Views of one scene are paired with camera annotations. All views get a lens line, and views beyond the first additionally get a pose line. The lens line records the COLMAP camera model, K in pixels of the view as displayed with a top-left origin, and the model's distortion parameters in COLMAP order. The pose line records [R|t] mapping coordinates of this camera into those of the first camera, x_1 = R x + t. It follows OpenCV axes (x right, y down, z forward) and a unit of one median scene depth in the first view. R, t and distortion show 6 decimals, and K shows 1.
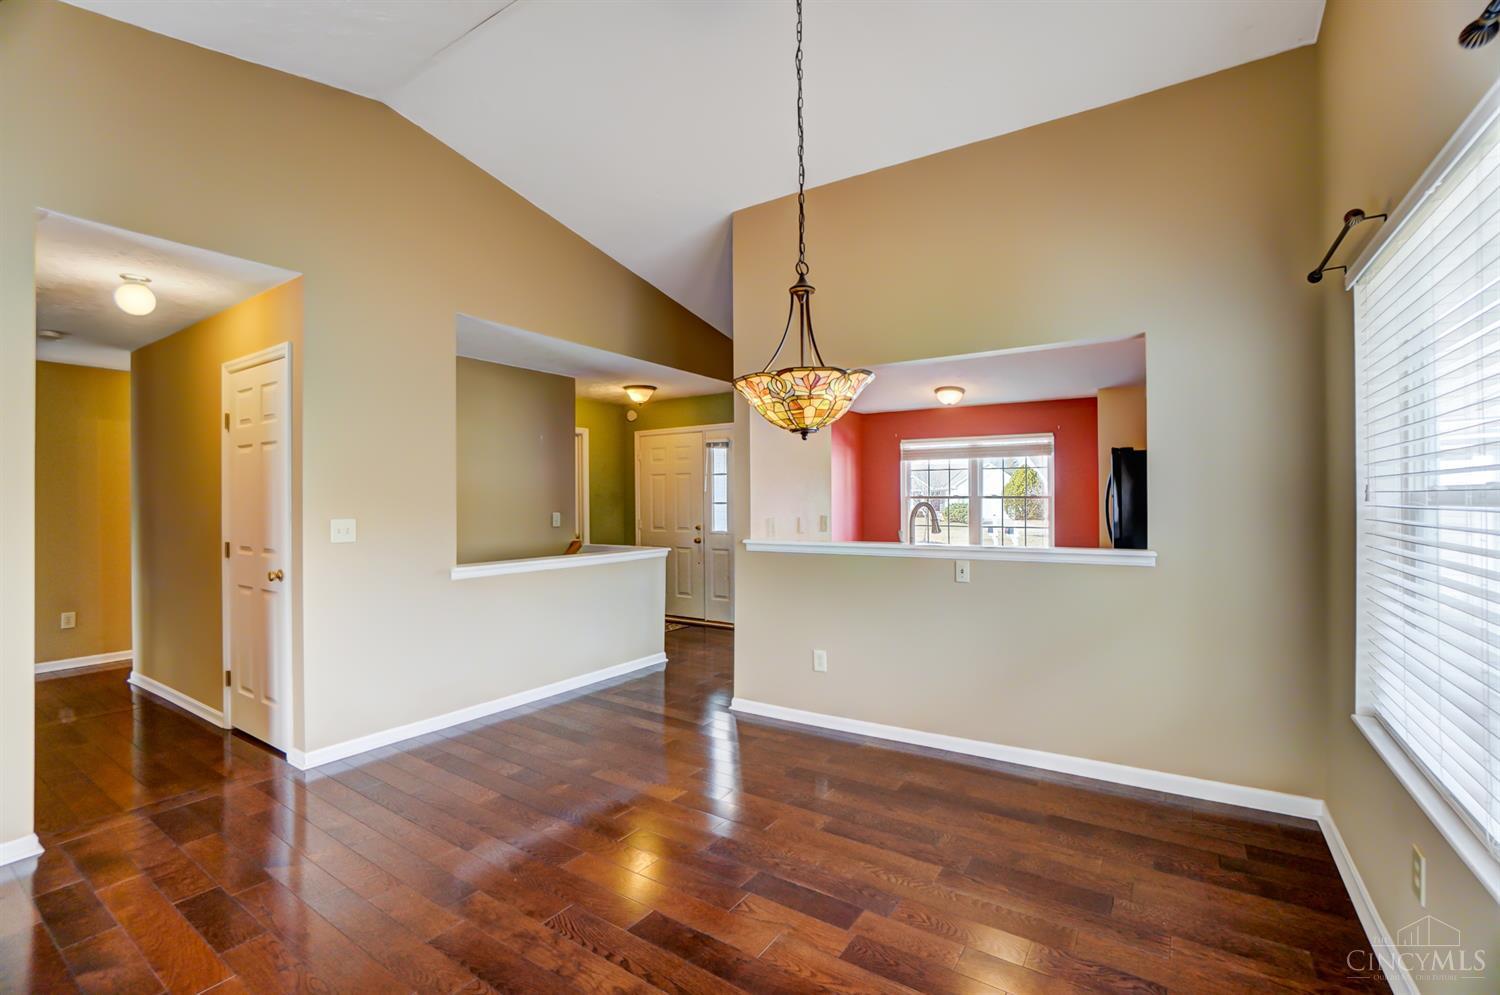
lens RADIAL K [[664.5, 0, 741.9], [0, 664.5, 495.7], [0, 0, 1]] dist [-0.066768, 0.024258]
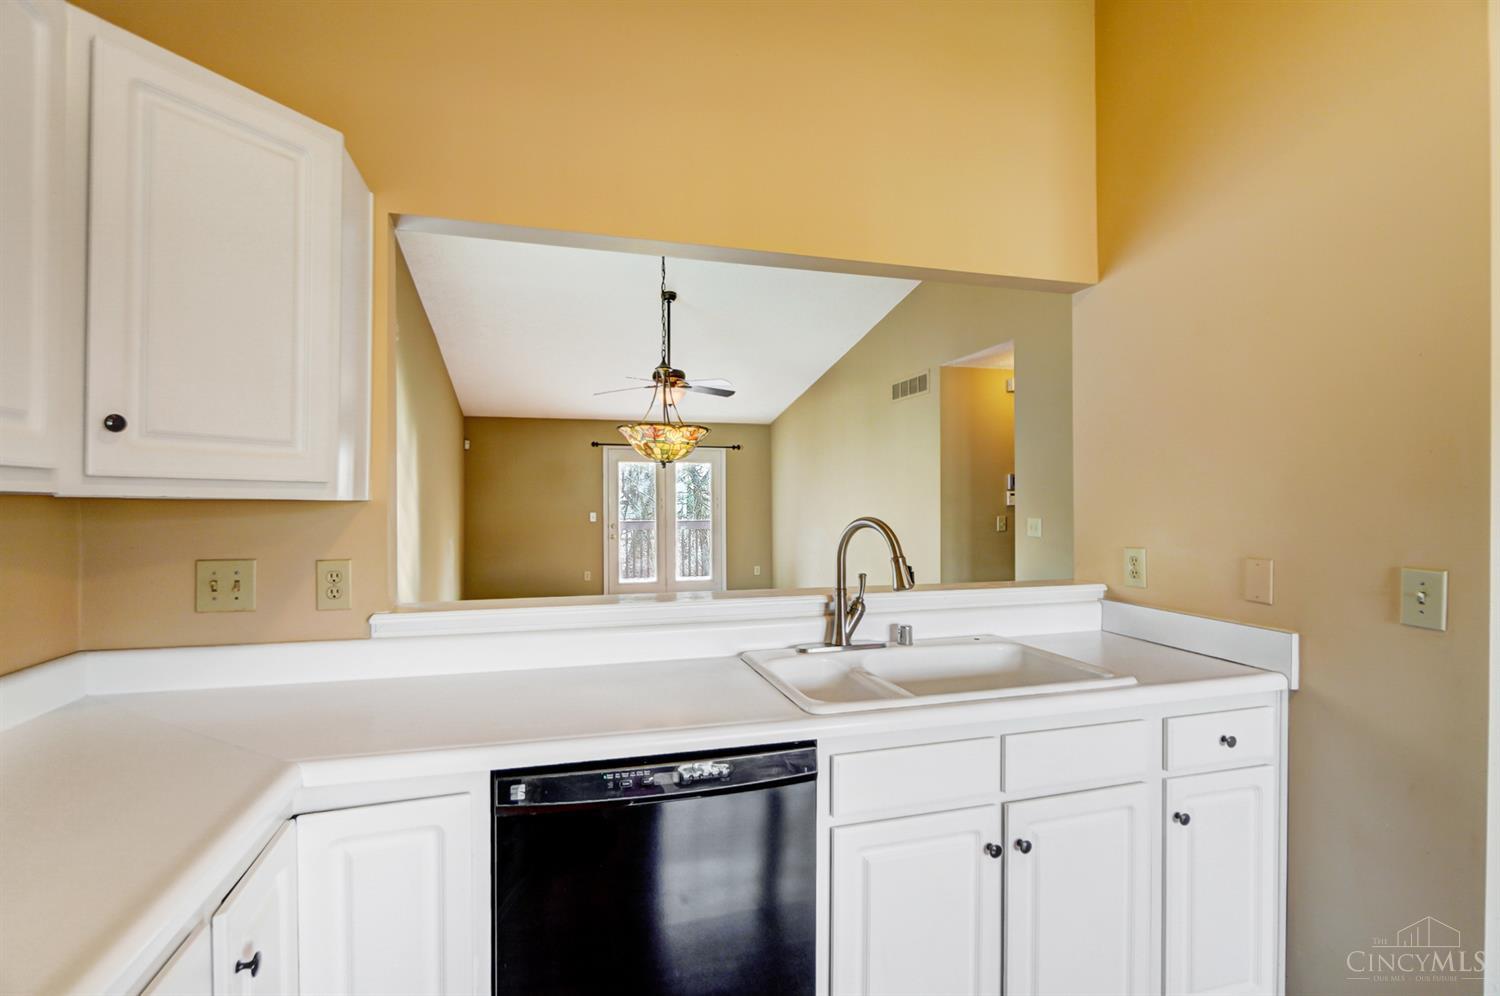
lens RADIAL K [[700.0, 0, 750.0], [0, 700.0, 498.0], [0, 0, 1]] dist [-0.001615, -0.000032]
pose [[-0.648007, 0.003208, -0.761627, 0.463004], [0.008048, 0.999964, -0.002636, -0.002009], [0.761592, -0.007838, -0.648010, 0.848615]]
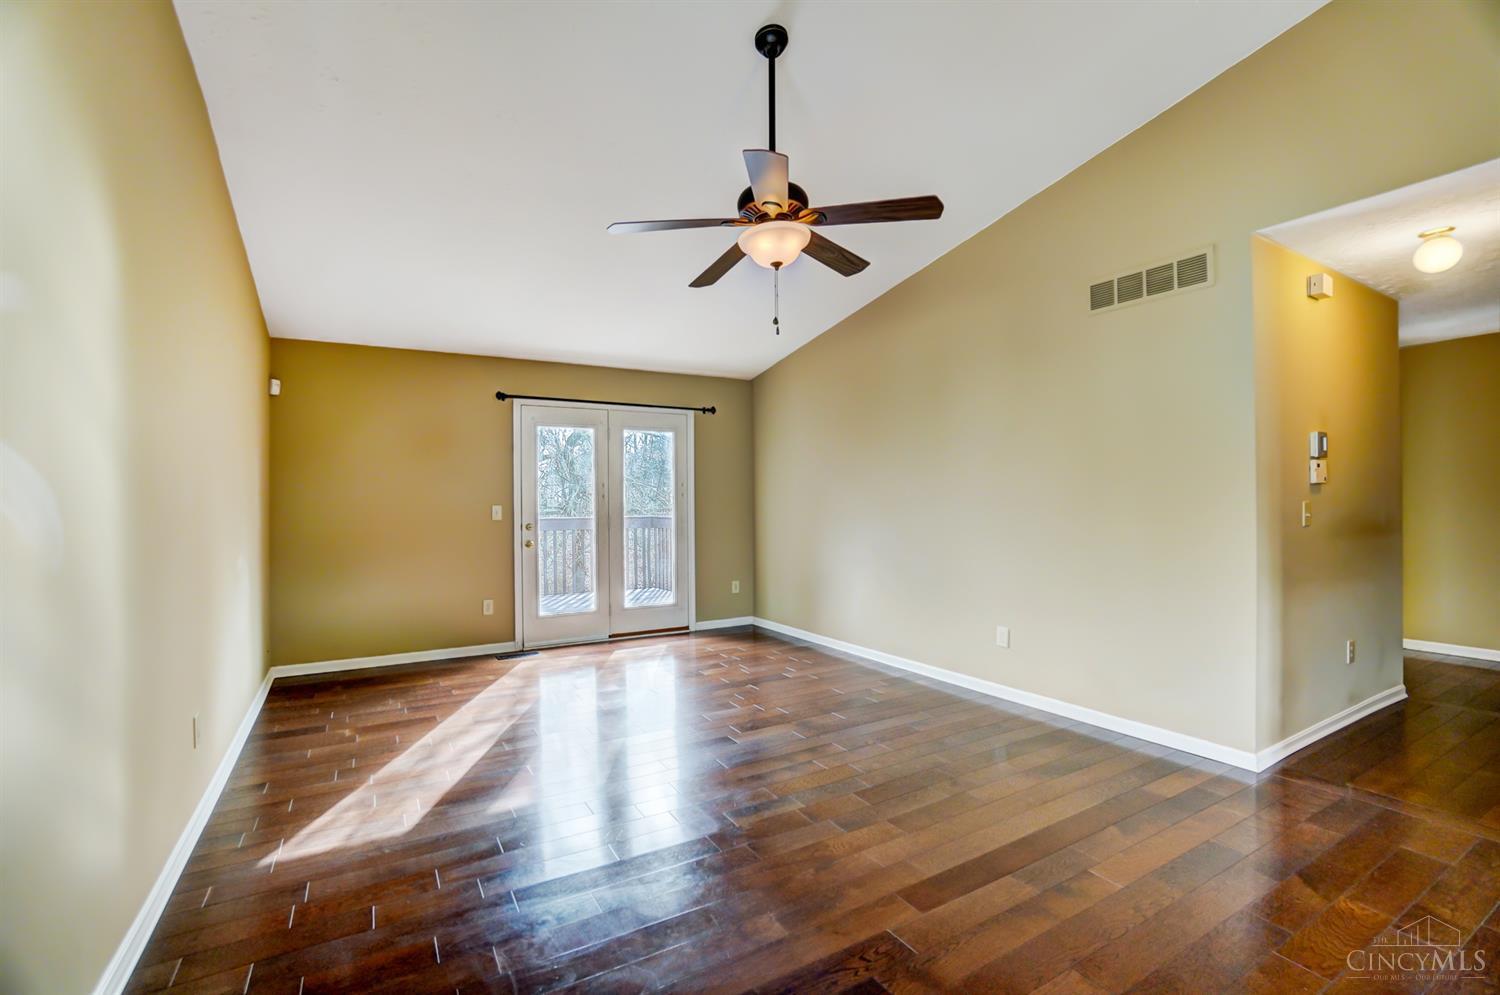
lens RADIAL K [[664.5, 0, 741.9], [0, 664.5, 495.7], [0, 0, 1]] dist [-0.066768, 0.024258]
pose [[-0.443487, 0.006142, -0.896260, 0.164667], [0.010523, 0.999943, 0.001645, 0.012314], [0.896219, -0.008702, -0.443526, 0.269113]]
